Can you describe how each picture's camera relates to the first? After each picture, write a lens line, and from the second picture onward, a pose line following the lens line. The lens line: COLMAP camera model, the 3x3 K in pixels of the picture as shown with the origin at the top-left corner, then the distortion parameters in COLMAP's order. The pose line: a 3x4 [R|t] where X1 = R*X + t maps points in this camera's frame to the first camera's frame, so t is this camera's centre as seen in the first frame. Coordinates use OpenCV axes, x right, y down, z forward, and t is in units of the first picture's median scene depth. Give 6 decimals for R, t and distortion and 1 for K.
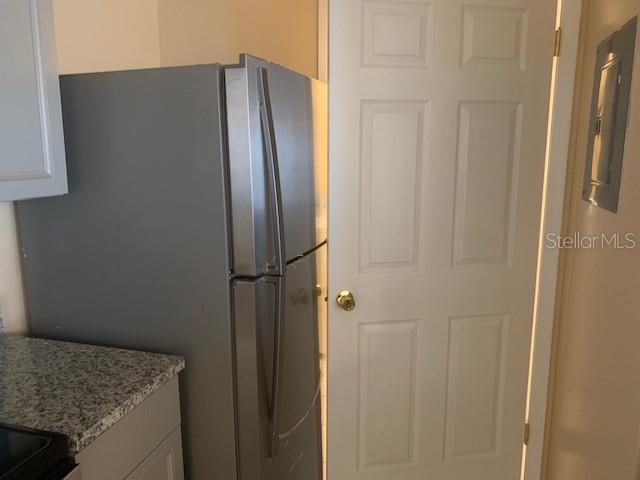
lens RADIAL K [[488.7, 0, 322.0], [0, 488.7, 236.6], [0, 0, 1]] dist [0.011257, -0.001034]
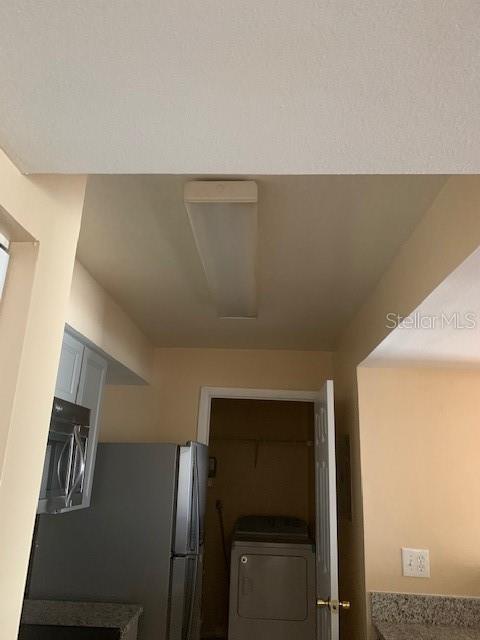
lens RADIAL K [[477.7, 0, 240.0], [0, 477.7, 320.0], [0, 0, 1]] dist [0.006537, -0.002903]
pose [[0.972771, 0.103957, 0.207146, -0.412685], [0.000390, 0.893027, -0.450002, 0.102944], [-0.231768, 0.437830, 0.868671, -1.081786]]
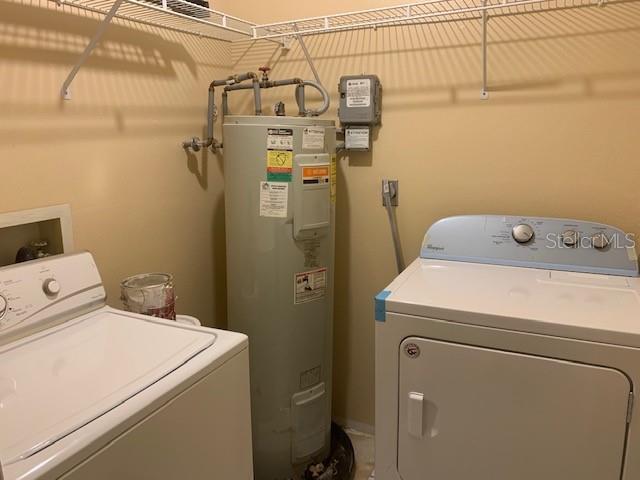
lens RADIAL K [[488.7, 0, 322.0], [0, 488.7, 236.6], [0, 0, 1]] dist [0.011257, -0.001034]
pose [[0.987330, 0.017472, -0.157717, 0.434113], [-0.011906, 0.999275, 0.036167, -0.207068], [0.158235, -0.033831, 0.986822, 1.311474]]
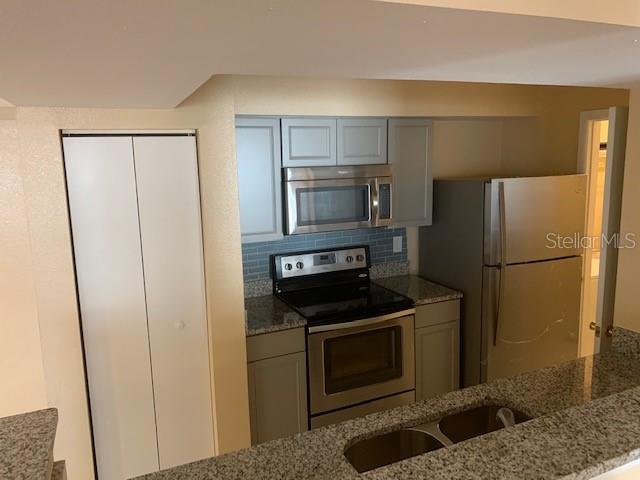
lens RADIAL K [[477.7, 0, 312.8], [0, 477.7, 236.5], [0, 0, 1]] dist [0.006537, -0.002903]
pose [[0.626266, 0.107815, -0.772118, 1.138200], [-0.110859, 0.992643, 0.048691, -0.079320], [0.771687, 0.055103, 0.633611, -1.212463]]
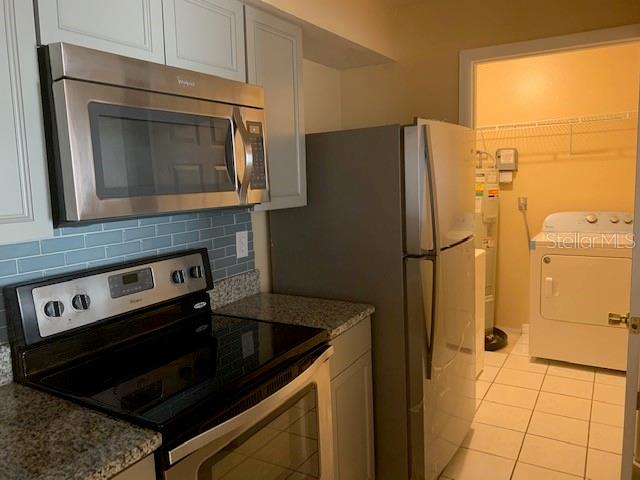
lens RADIAL K [[488.7, 0, 322.0], [0, 488.7, 236.6], [0, 0, 1]] dist [0.011257, -0.001034]
pose [[0.963441, 0.003128, -0.267904, -0.020647], [-0.015495, 0.998909, -0.044061, 0.096391], [0.267473, 0.046601, 0.962438, -0.599339]]
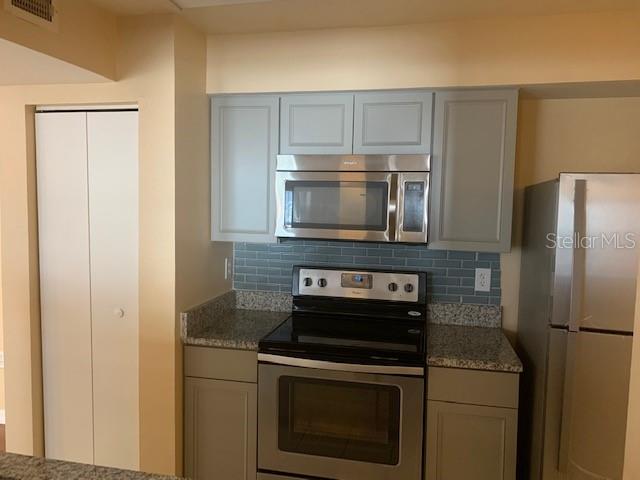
lens RADIAL K [[496.2, 0, 319.9], [0, 496.2, 235.6], [0, 0, 1]] dist [0.003410, 0.004487]
pose [[0.043126, 0.077448, -0.996063, 1.229886], [-0.197581, 0.977961, 0.067486, -0.132717], [0.979338, 0.193892, 0.057478, 0.212392]]
